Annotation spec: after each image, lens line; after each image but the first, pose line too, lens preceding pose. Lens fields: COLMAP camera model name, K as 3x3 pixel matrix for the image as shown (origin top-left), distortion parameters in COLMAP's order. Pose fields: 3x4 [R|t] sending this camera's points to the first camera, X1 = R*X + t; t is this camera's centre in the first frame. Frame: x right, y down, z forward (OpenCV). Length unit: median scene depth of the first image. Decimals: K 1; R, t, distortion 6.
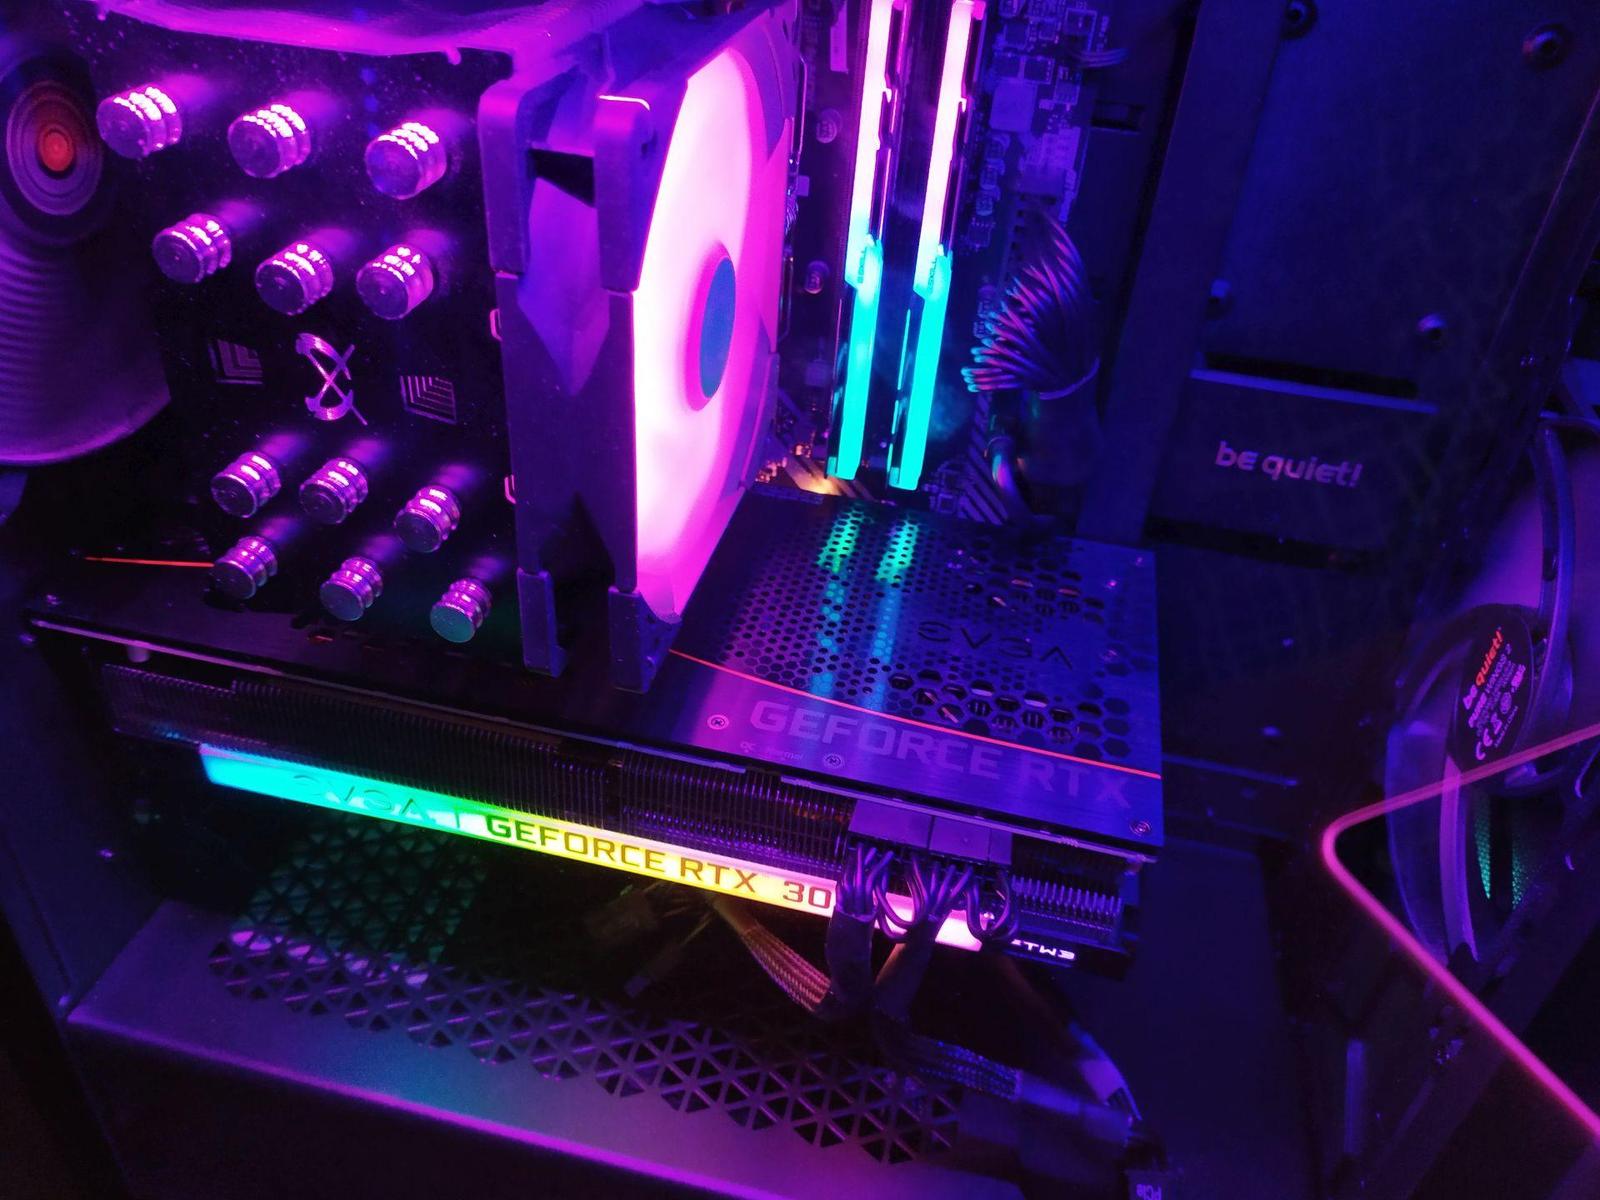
lens RADIAL K [[1200.5, 0, 800.0], [0, 1200.5, 600.0], [0, 0, 1]] dist [0.056048, 0.000783]
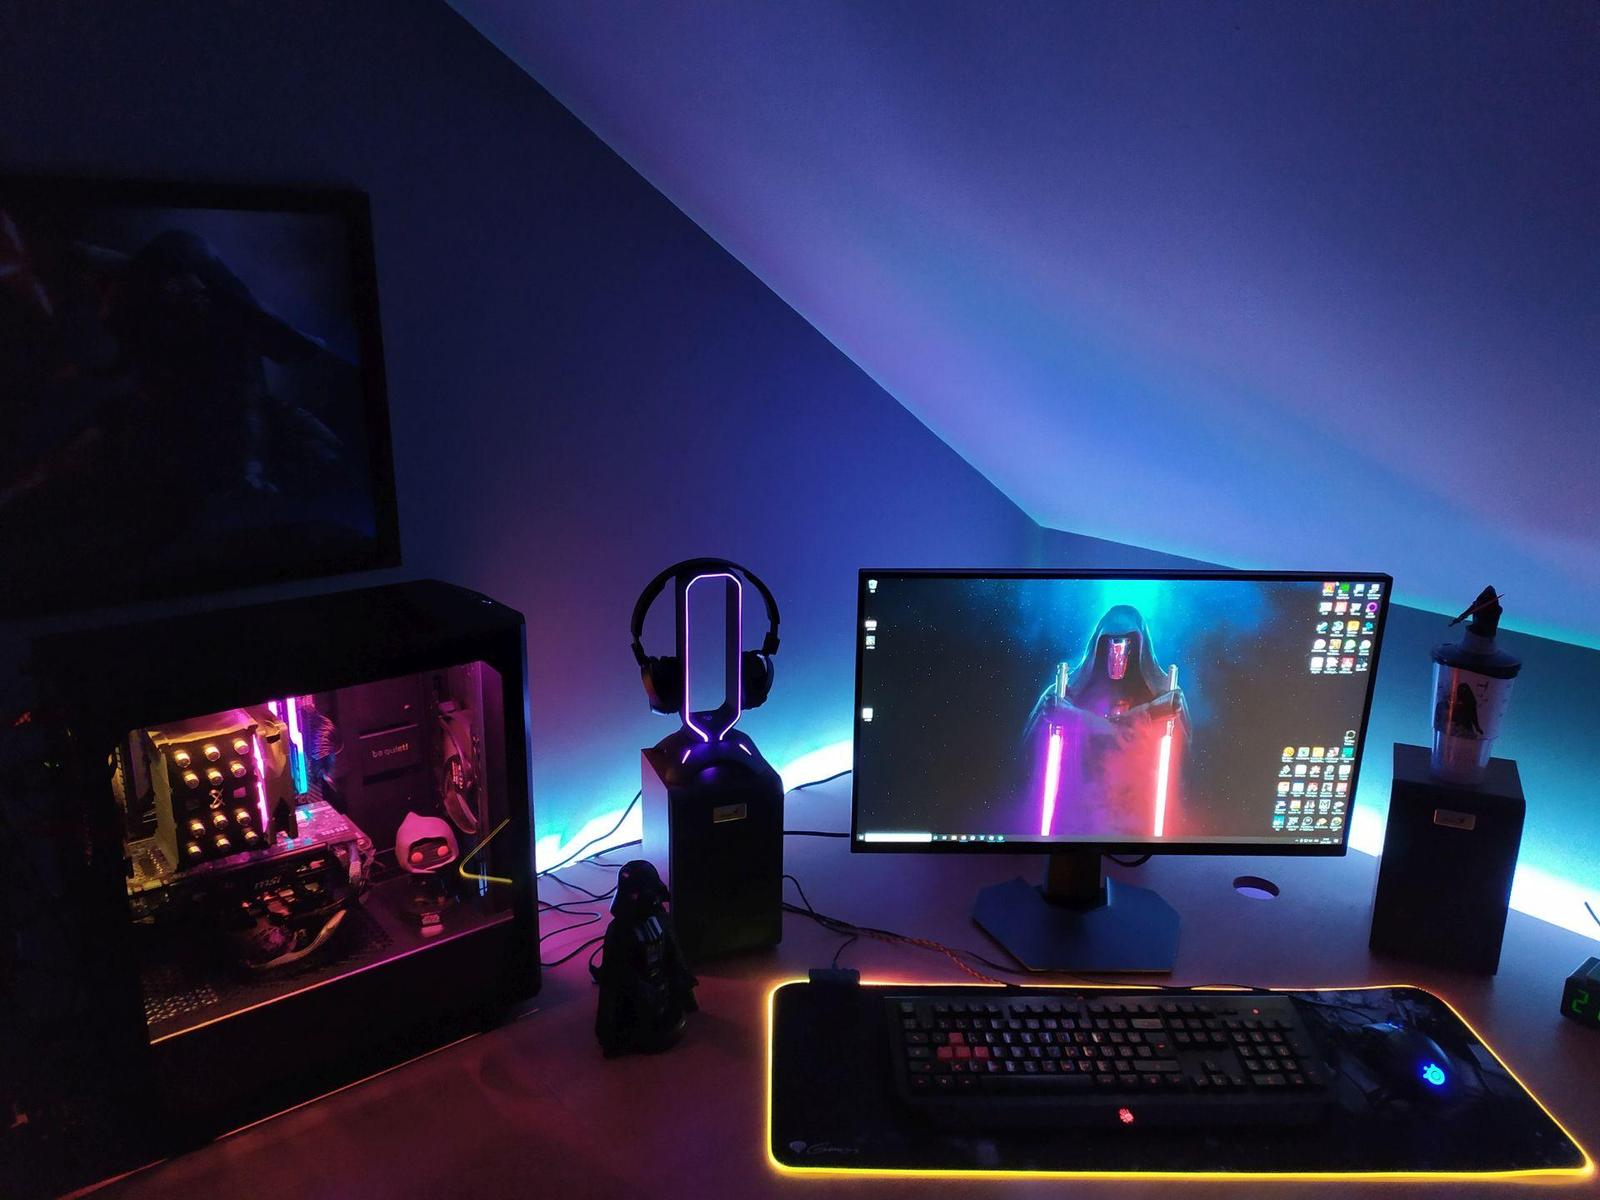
lens RADIAL K [[1186.2, 0, 792.0], [0, 1186.2, 599.2], [0, 0, 1]] dist [0.080616, 0.004769]
pose [[0.625135, -0.266814, 0.733496, -1.688452], [0.474657, 0.875970, -0.085895, 0.460300], [-0.619602, 0.401855, 0.674244, -2.934433]]
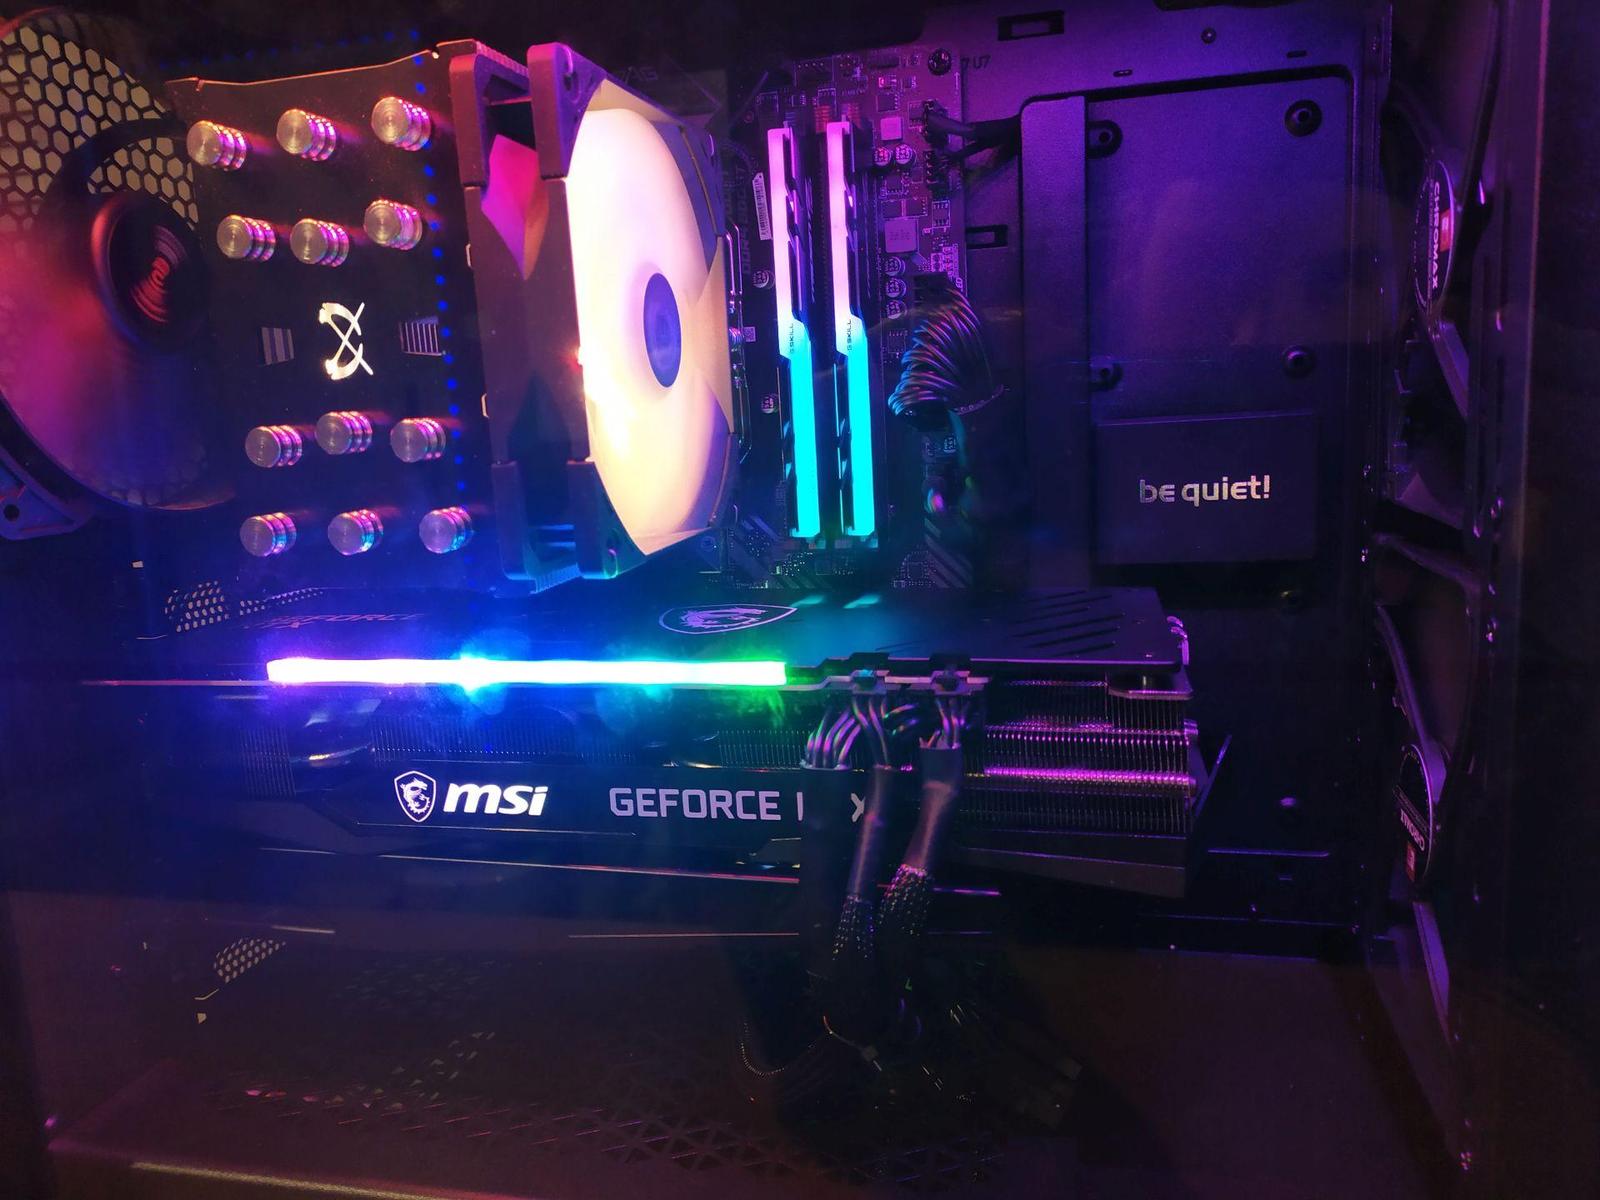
lens RADIAL K [[1186.2, 0, 792.0], [0, 1186.2, 599.2], [0, 0, 1]] dist [0.080616, 0.004769]
pose [[0.992085, -0.118747, -0.040822, 0.069119], [0.089750, 0.897947, -0.430856, 0.481374], [0.087819, 0.423781, 0.901497, 0.020118]]
